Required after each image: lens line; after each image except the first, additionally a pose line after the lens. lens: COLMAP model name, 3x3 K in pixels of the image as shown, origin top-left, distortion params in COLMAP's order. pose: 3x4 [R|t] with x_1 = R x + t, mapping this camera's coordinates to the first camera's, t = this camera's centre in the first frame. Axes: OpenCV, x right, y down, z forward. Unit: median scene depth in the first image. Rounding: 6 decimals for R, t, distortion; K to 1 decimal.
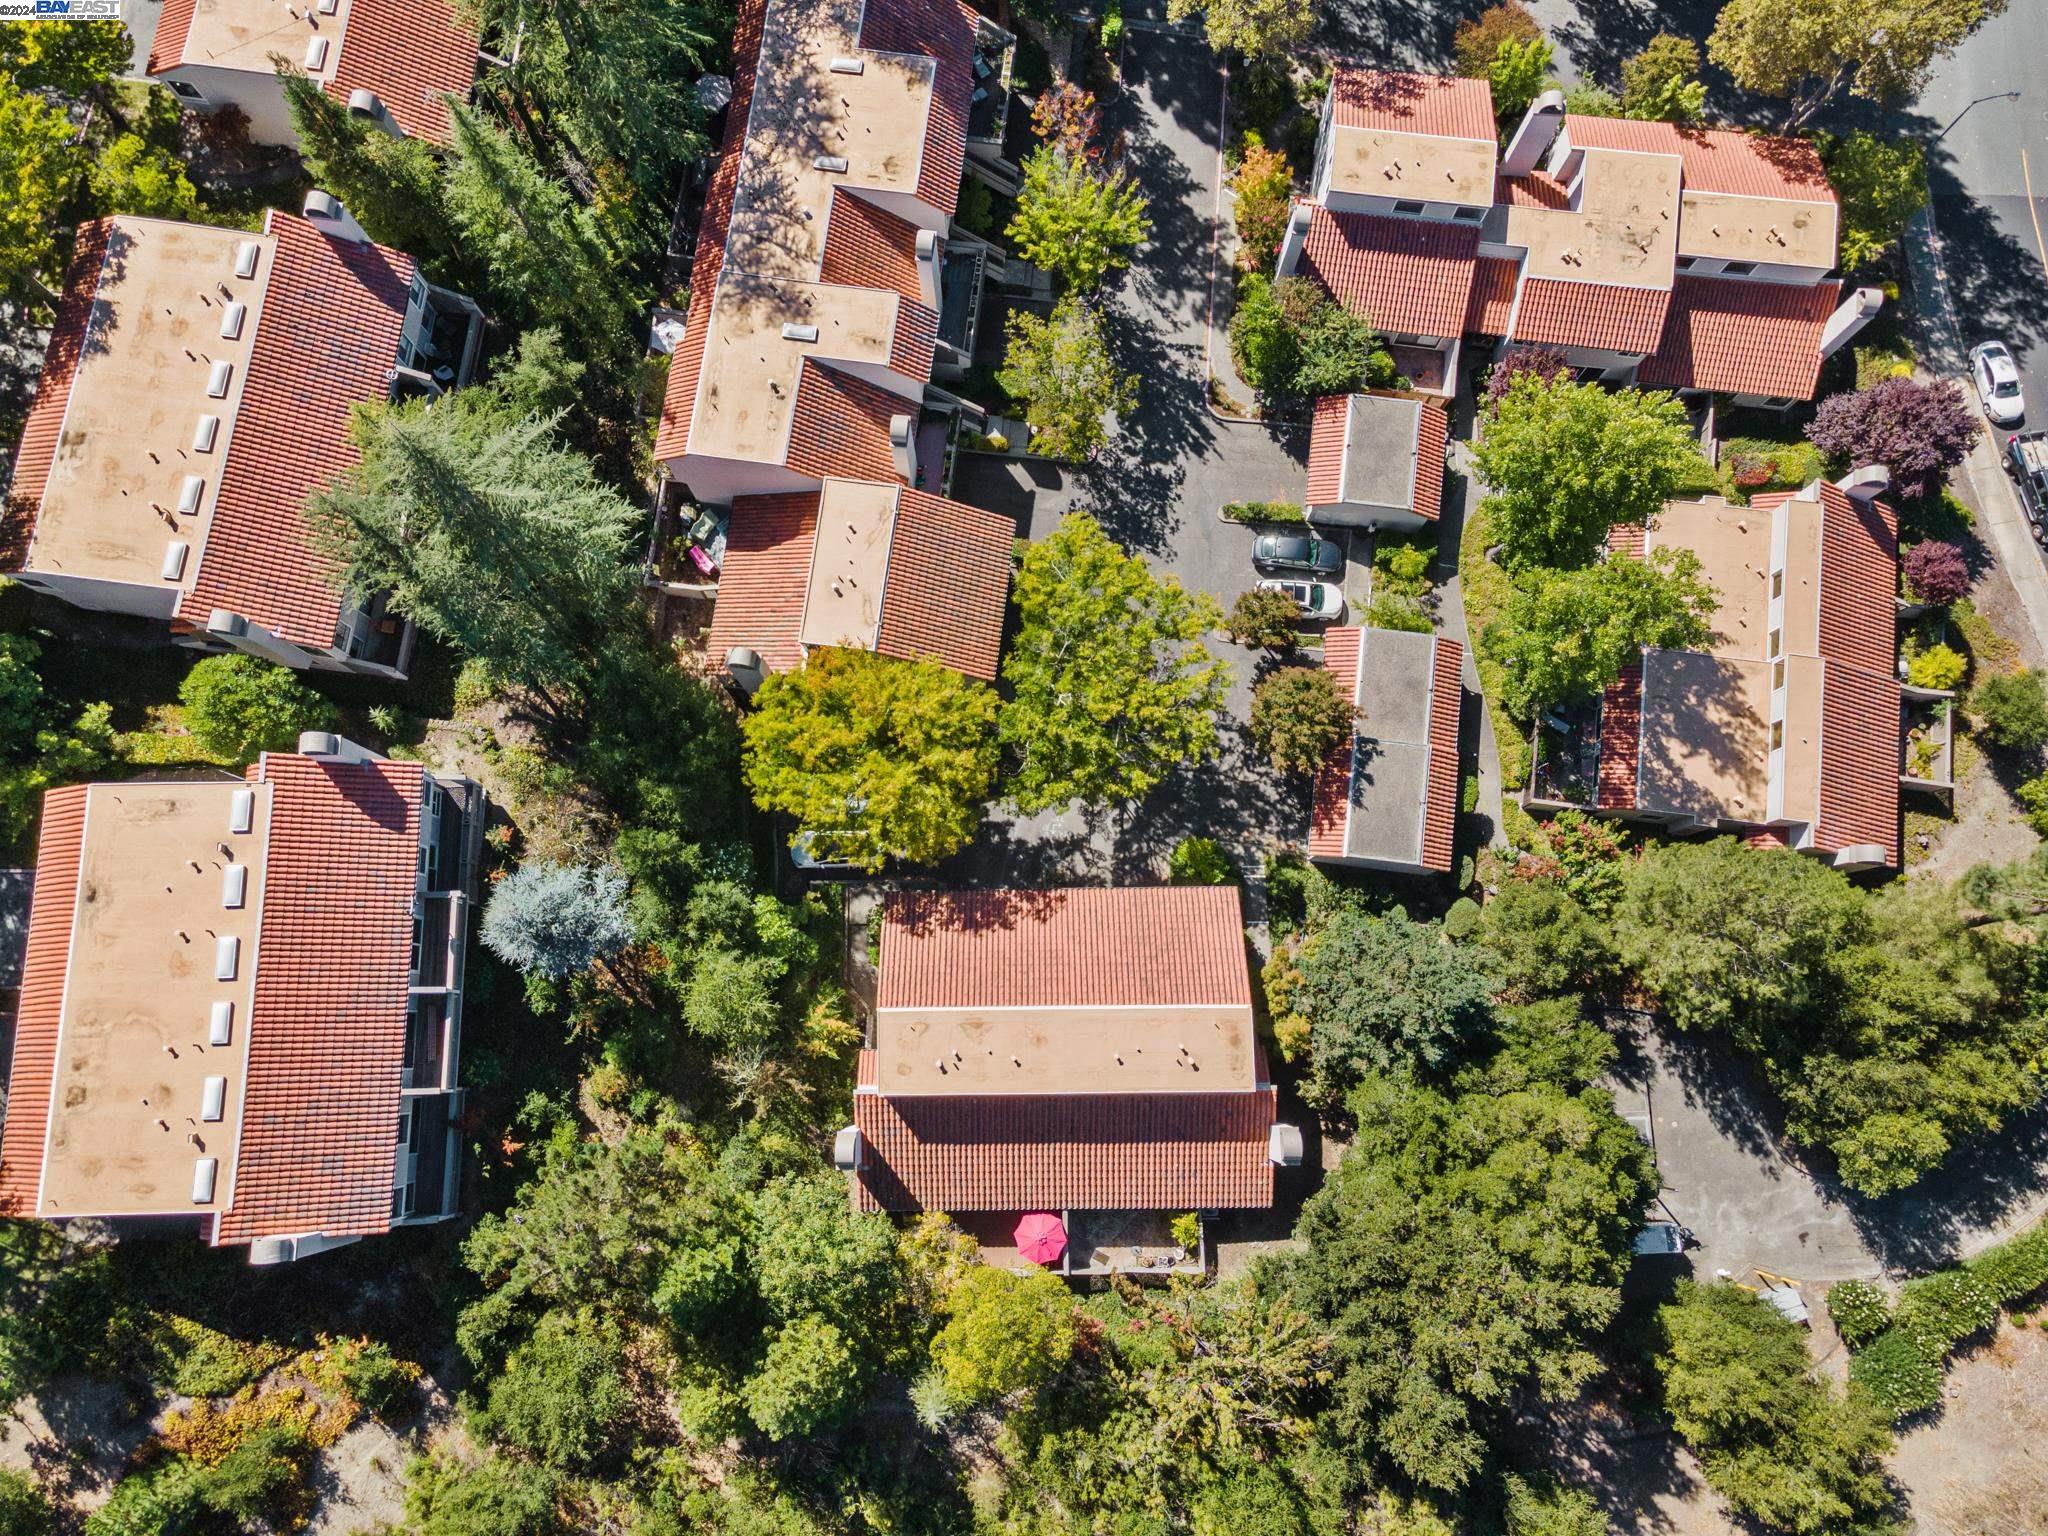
lens RADIAL K [[1499.9, 0, 1016.7], [0, 1499.9, 765.9], [0, 0, 1]] dist [0.047894, 0.036375]
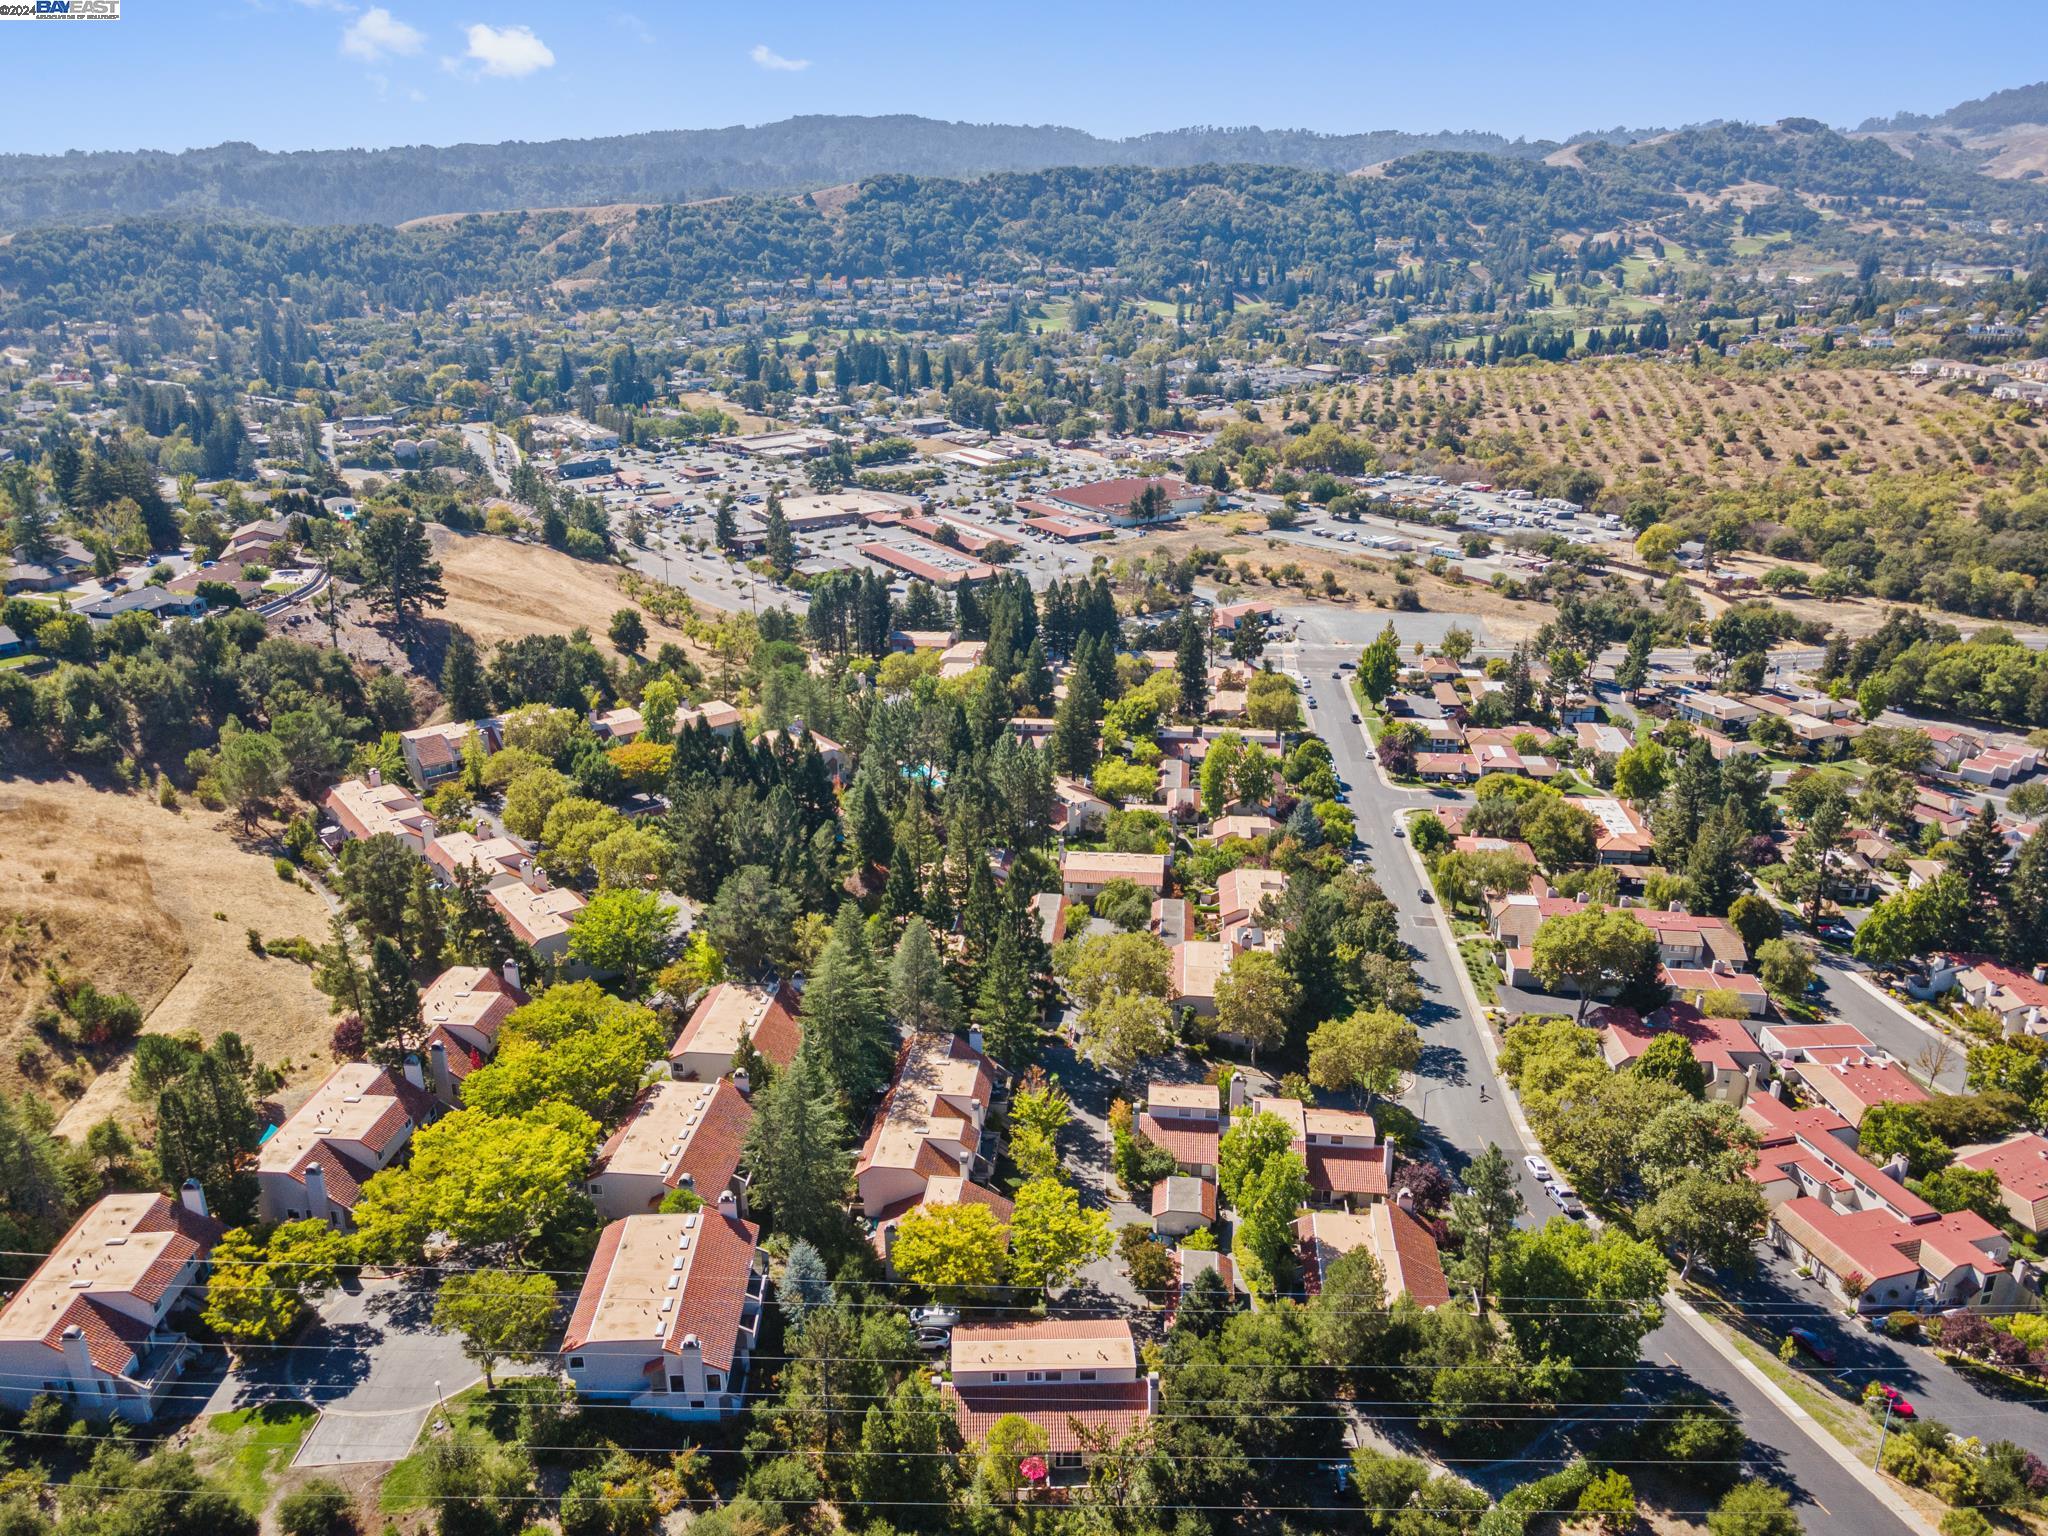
lens RADIAL K [[1499.9, 0, 1016.7], [0, 1499.9, 765.9], [0, 0, 1]] dist [0.047894, 0.036375]
pose [[0.999857, -0.015204, 0.007425, -0.004782], [0.014391, 0.533275, -0.845820, 1.345830], [0.008900, 0.845805, 0.533417, -0.699280]]
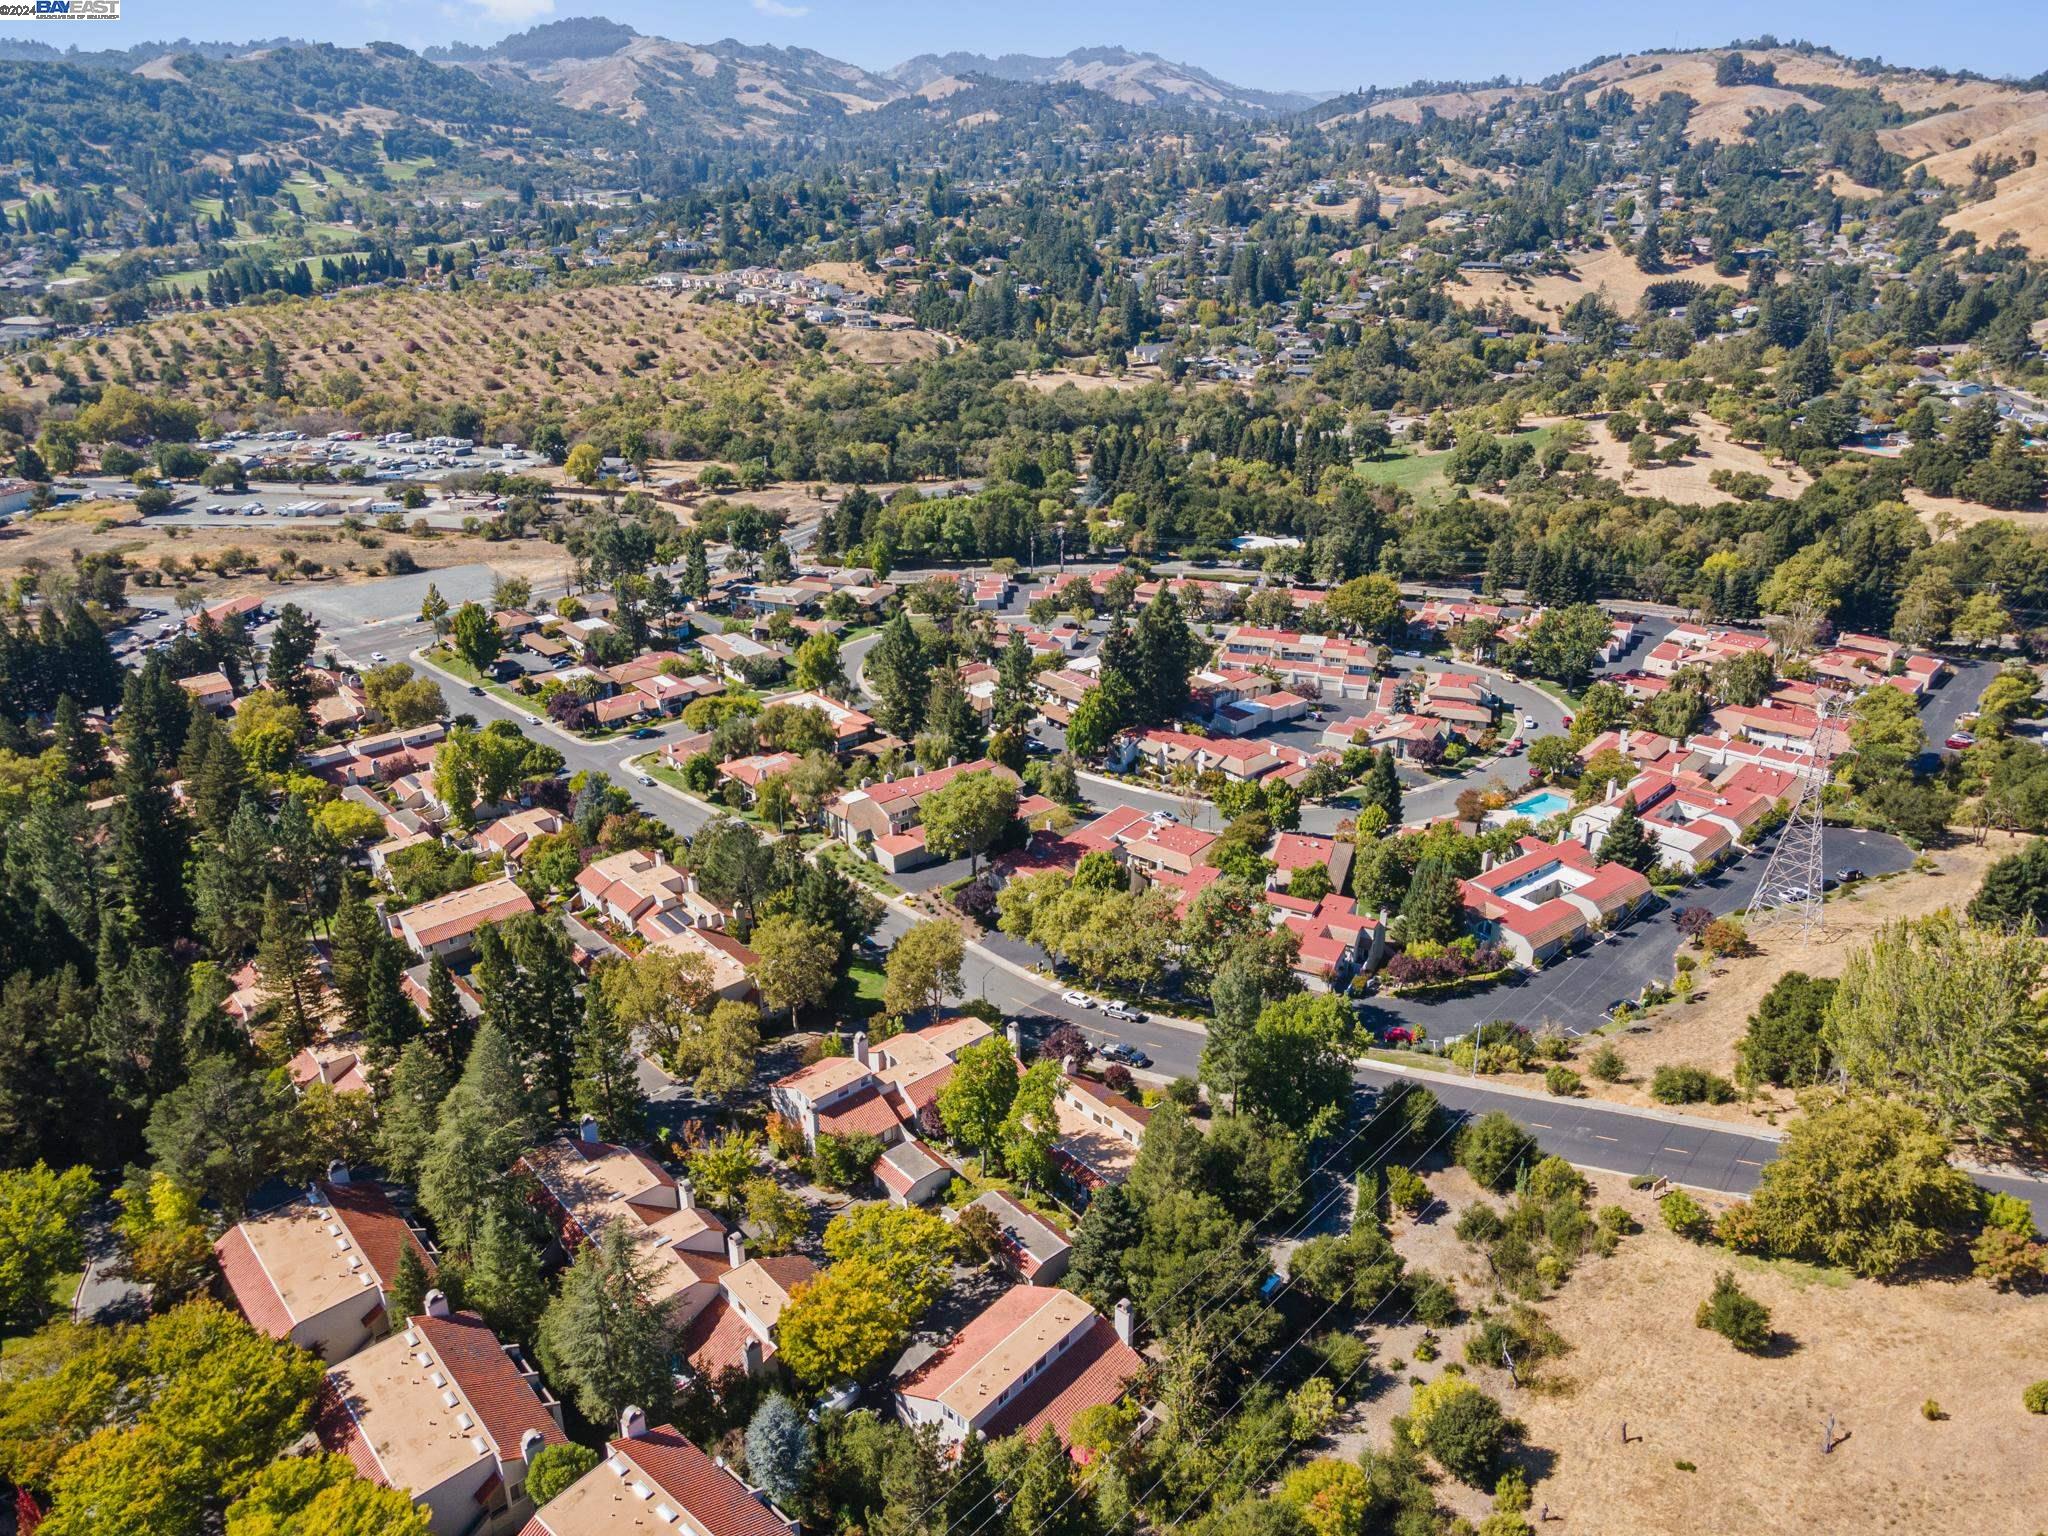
lens RADIAL K [[1499.9, 0, 1016.7], [0, 1499.9, 765.9], [0, 0, 1]] dist [0.047894, 0.036375]
pose [[0.679653, -0.309659, 0.664968, -0.922692], [0.722447, 0.439588, -0.533696, 0.810619], [-0.127049, 0.843133, 0.522480, -0.601896]]
